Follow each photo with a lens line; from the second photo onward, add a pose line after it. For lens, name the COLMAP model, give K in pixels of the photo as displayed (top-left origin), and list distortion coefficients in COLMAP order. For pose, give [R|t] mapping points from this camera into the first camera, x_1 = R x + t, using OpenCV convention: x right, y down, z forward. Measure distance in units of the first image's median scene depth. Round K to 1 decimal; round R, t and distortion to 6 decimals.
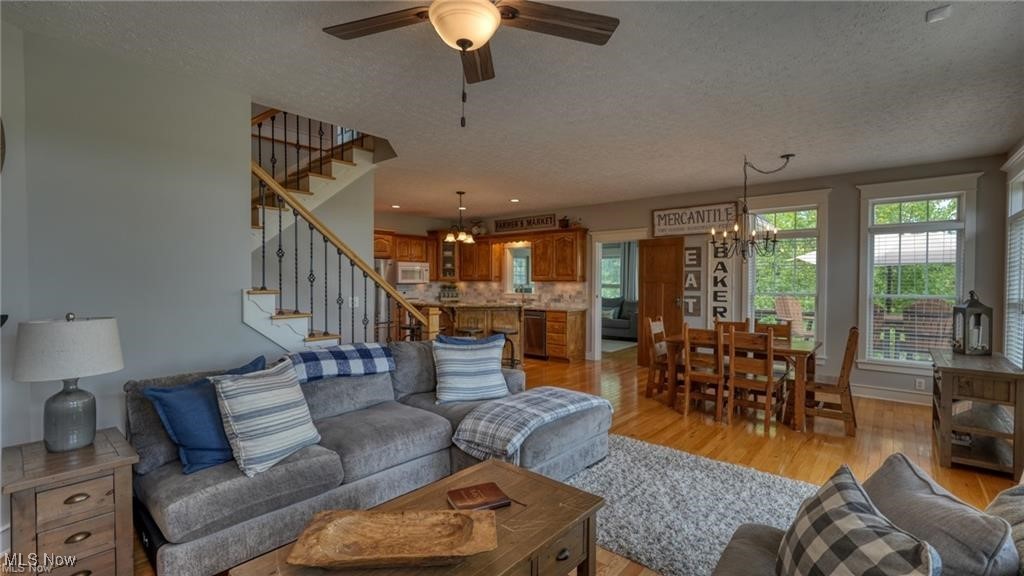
lens RADIAL K [[448.9, 0, 510.2], [0, 448.9, 294.2], [0, 0, 1]] dist [-0.006684, 0.002838]
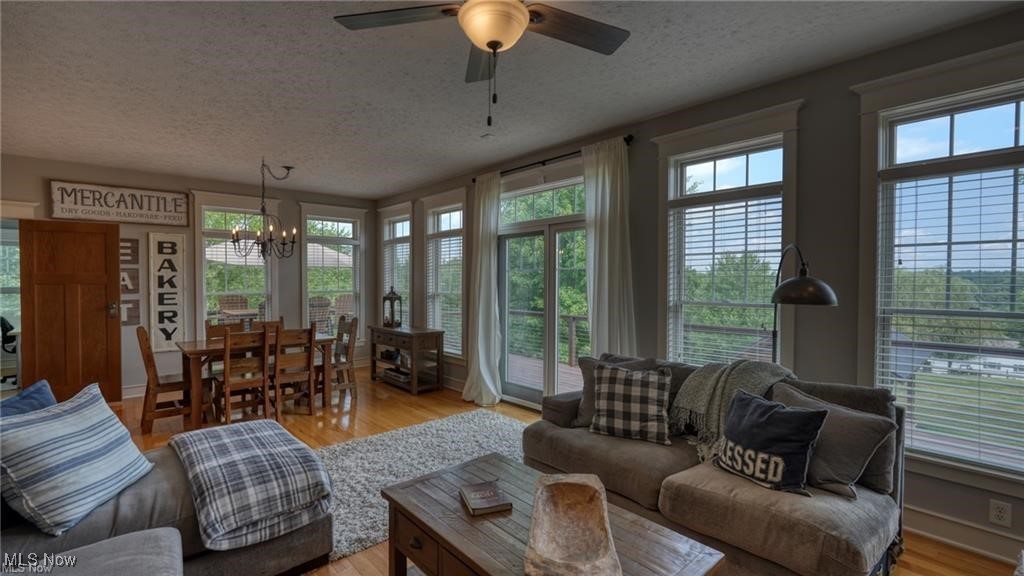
lens RADIAL K [[448.9, 0, 514.9], [0, 448.9, 292.0], [0, 0, 1]] dist [-0.006684, 0.002838]
pose [[0.114127, -0.029814, 0.993019, -0.311128], [0.036008, 0.999017, 0.025856, -0.006789], [-0.992813, 0.032806, 0.115088, 0.238477]]
